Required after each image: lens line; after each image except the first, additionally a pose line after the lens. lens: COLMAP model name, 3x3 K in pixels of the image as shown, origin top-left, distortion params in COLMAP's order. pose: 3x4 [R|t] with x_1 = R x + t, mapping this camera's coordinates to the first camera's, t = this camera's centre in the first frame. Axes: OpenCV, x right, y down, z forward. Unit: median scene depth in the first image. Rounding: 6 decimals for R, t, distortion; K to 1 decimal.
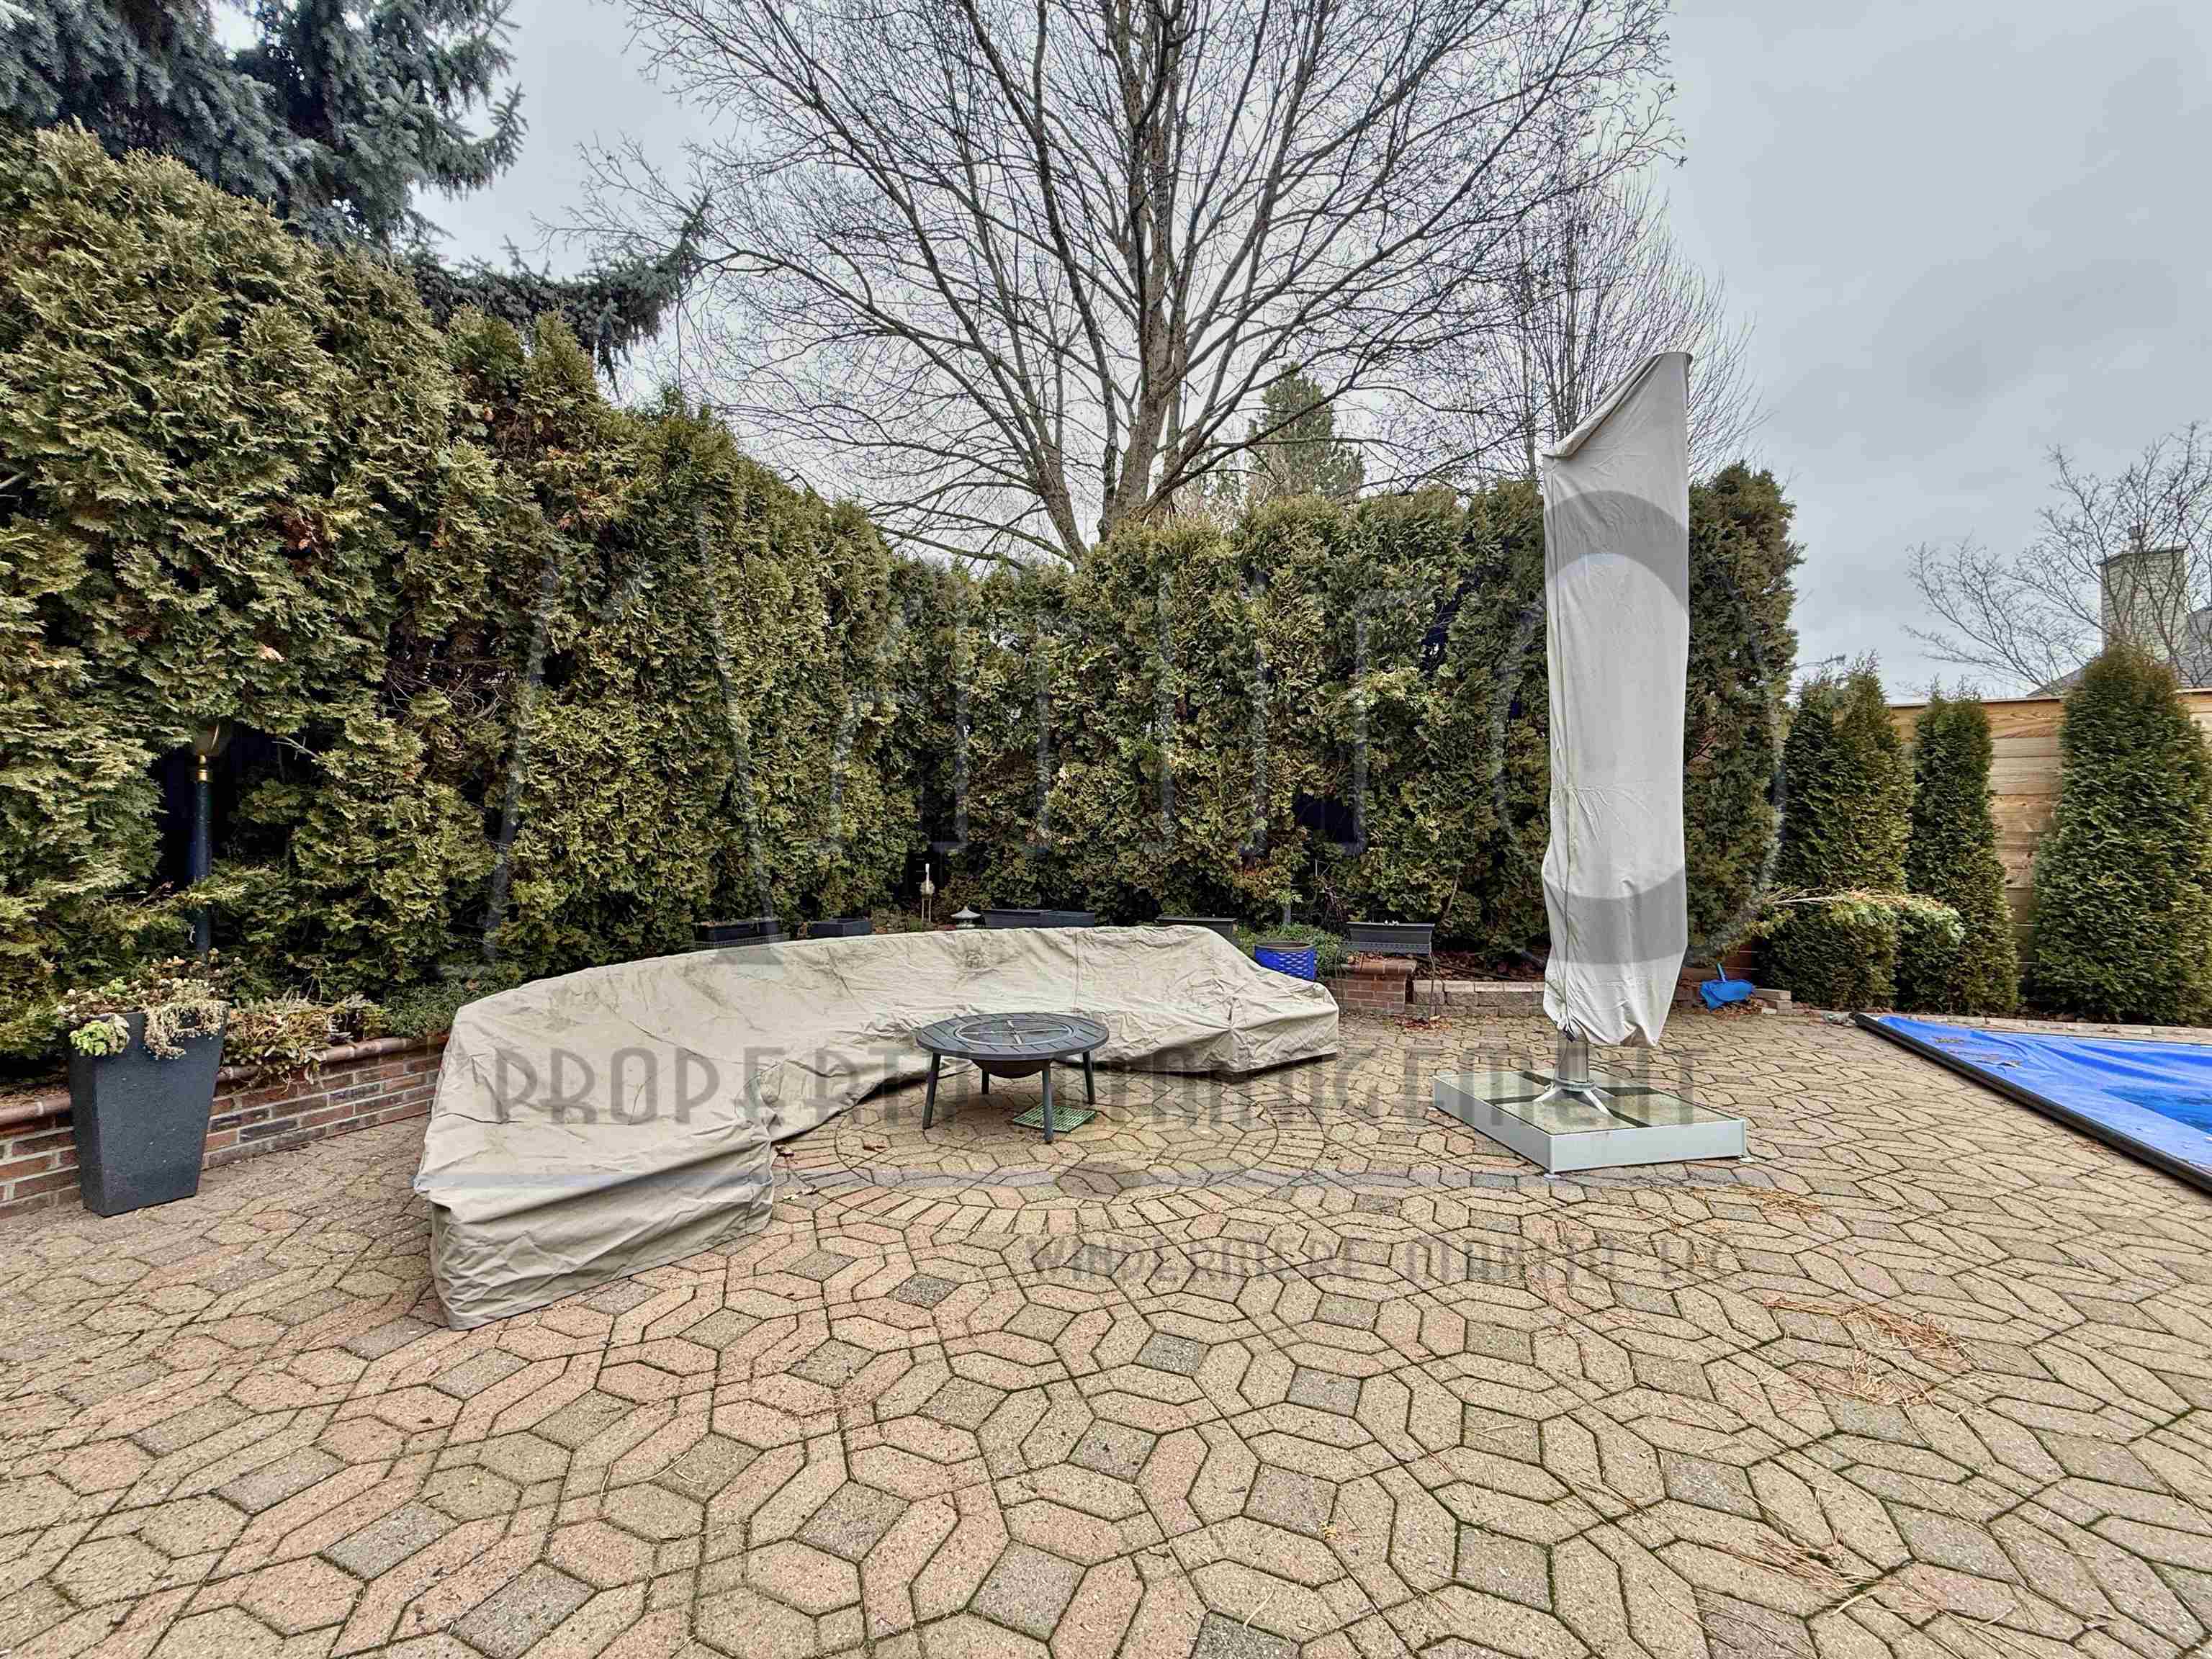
lens RADIAL K [[903.4, 0, 1097.5], [0, 903.4, 830.7], [0, 0, 1]] dist [-0.000978, -0.000359]
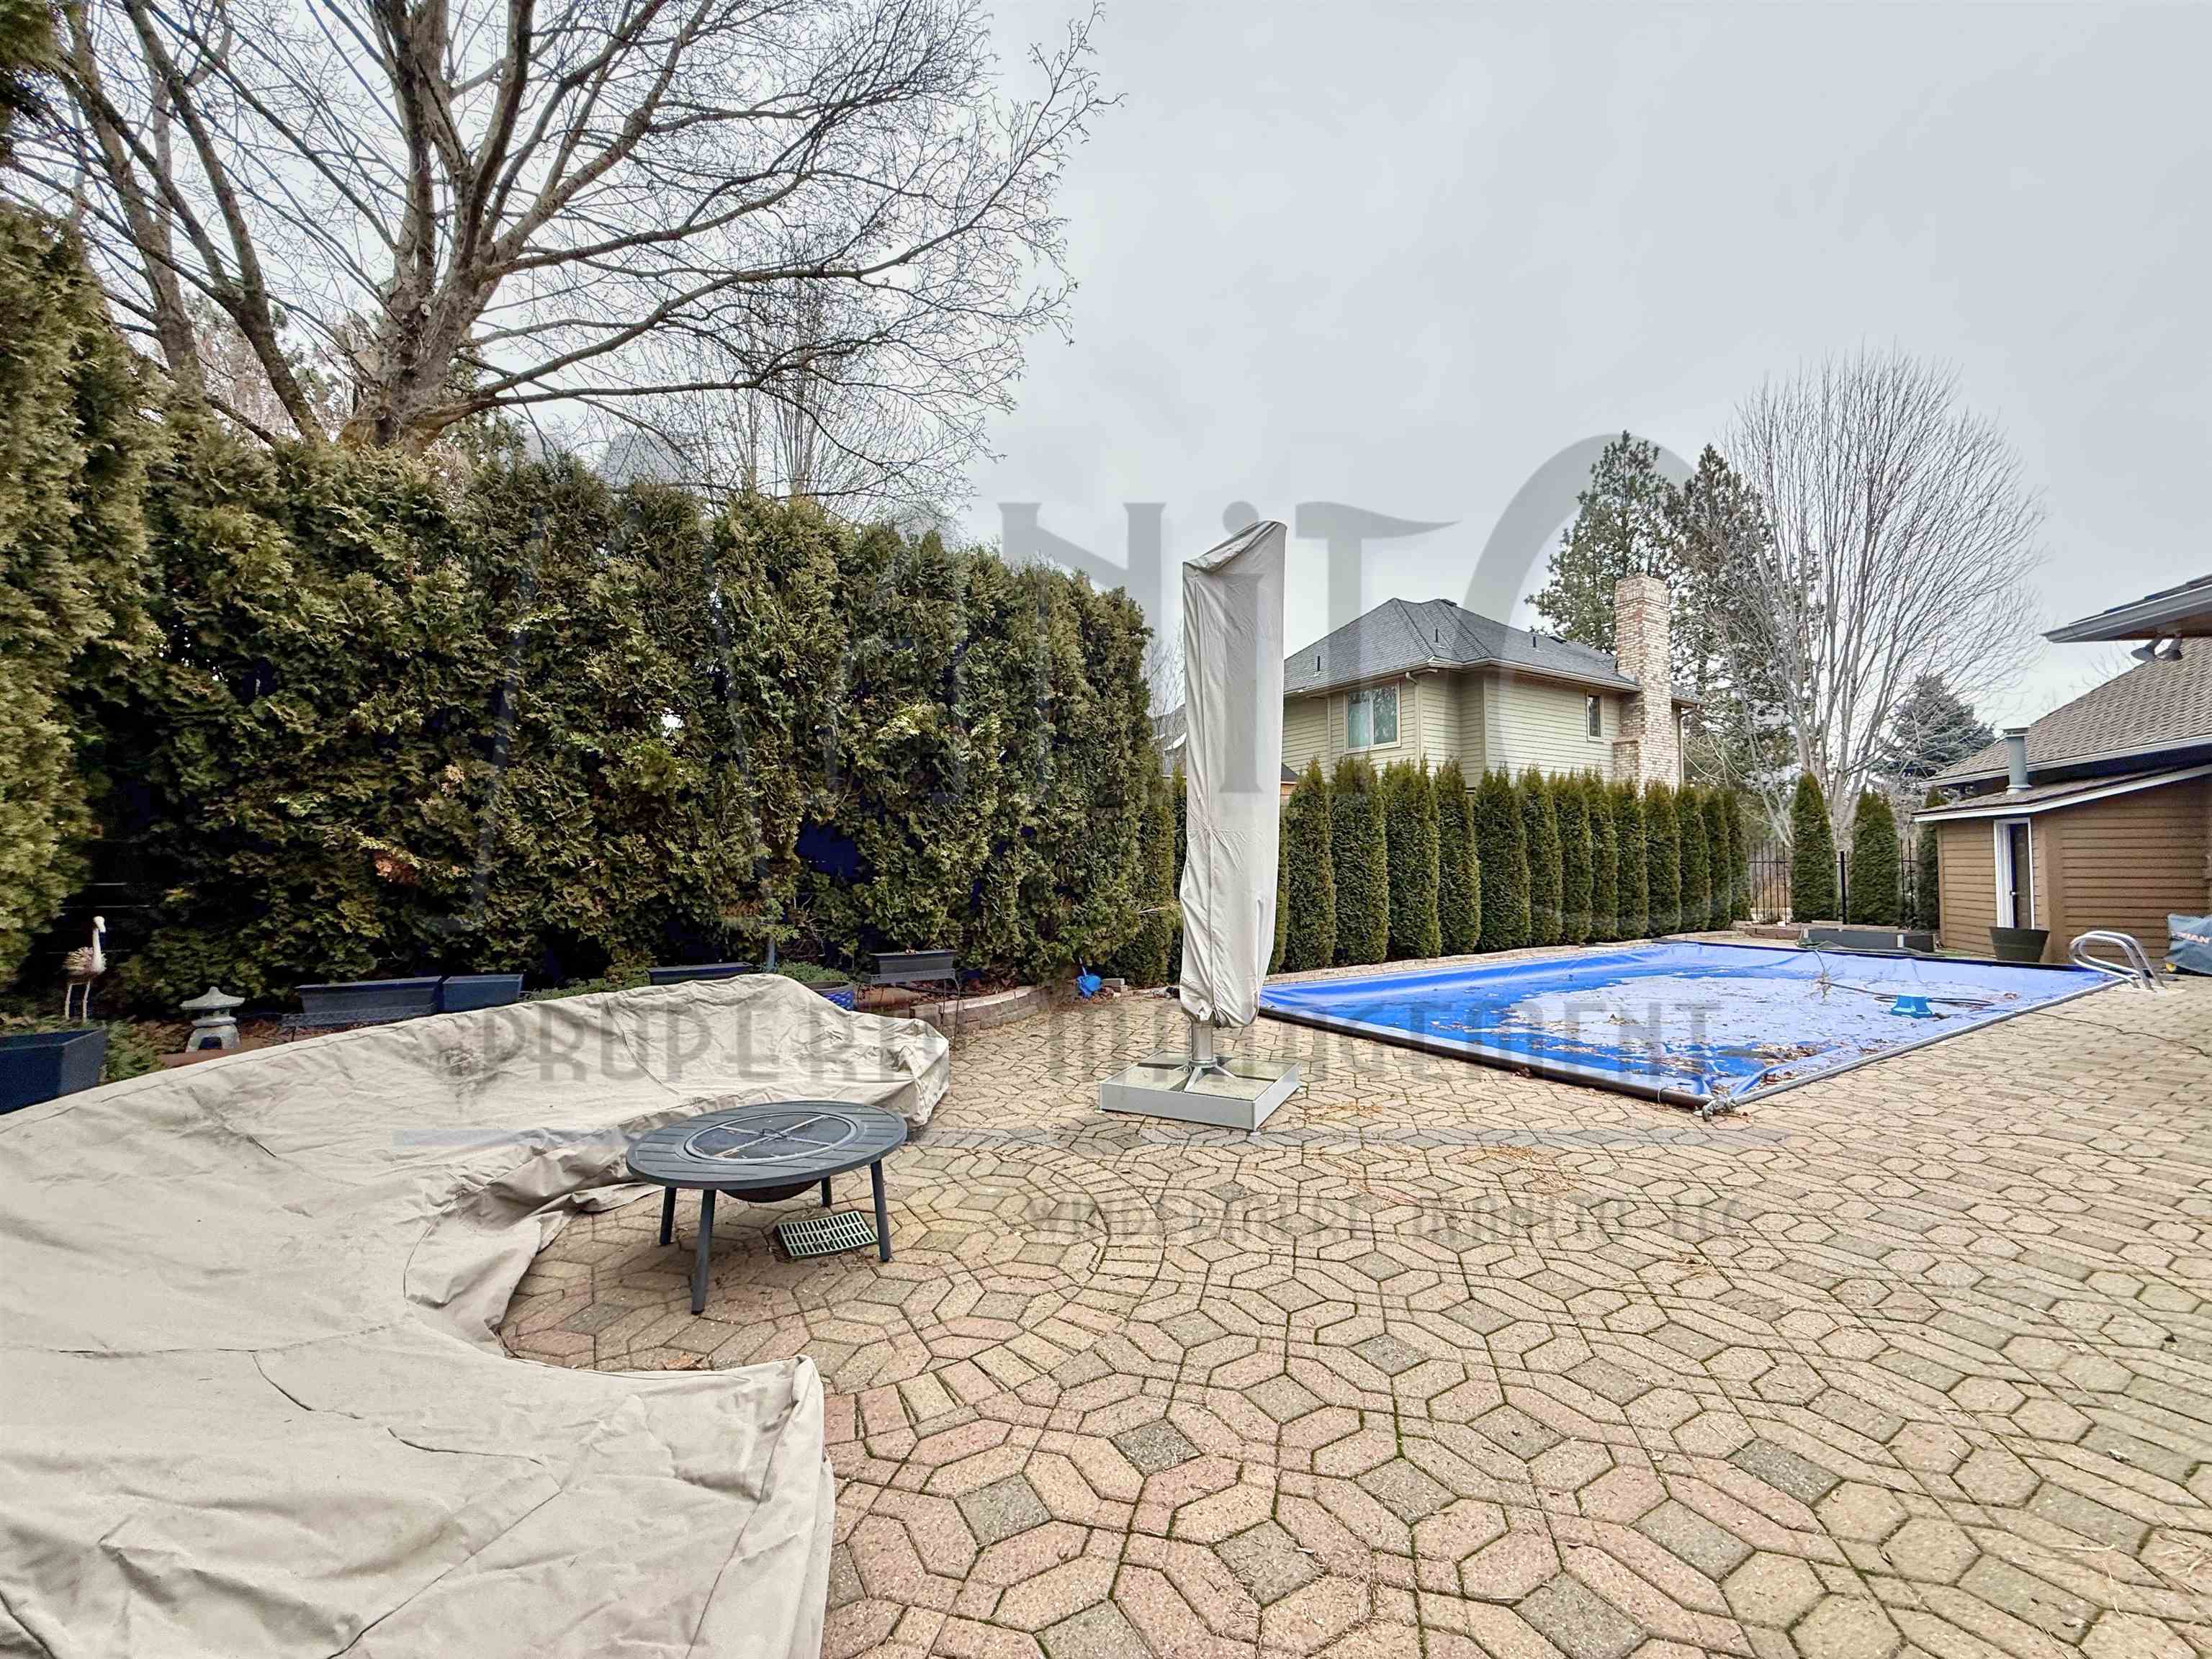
lens RADIAL K [[903.4, 0, 1097.5], [0, 903.4, 830.7], [0, 0, 1]] dist [-0.000978, -0.000359]
pose [[0.566825, 0.029370, 0.823315, -0.613640], [-0.006155, 0.999487, -0.031417, -0.003705], [-0.823815, 0.012740, 0.566715, 0.404697]]
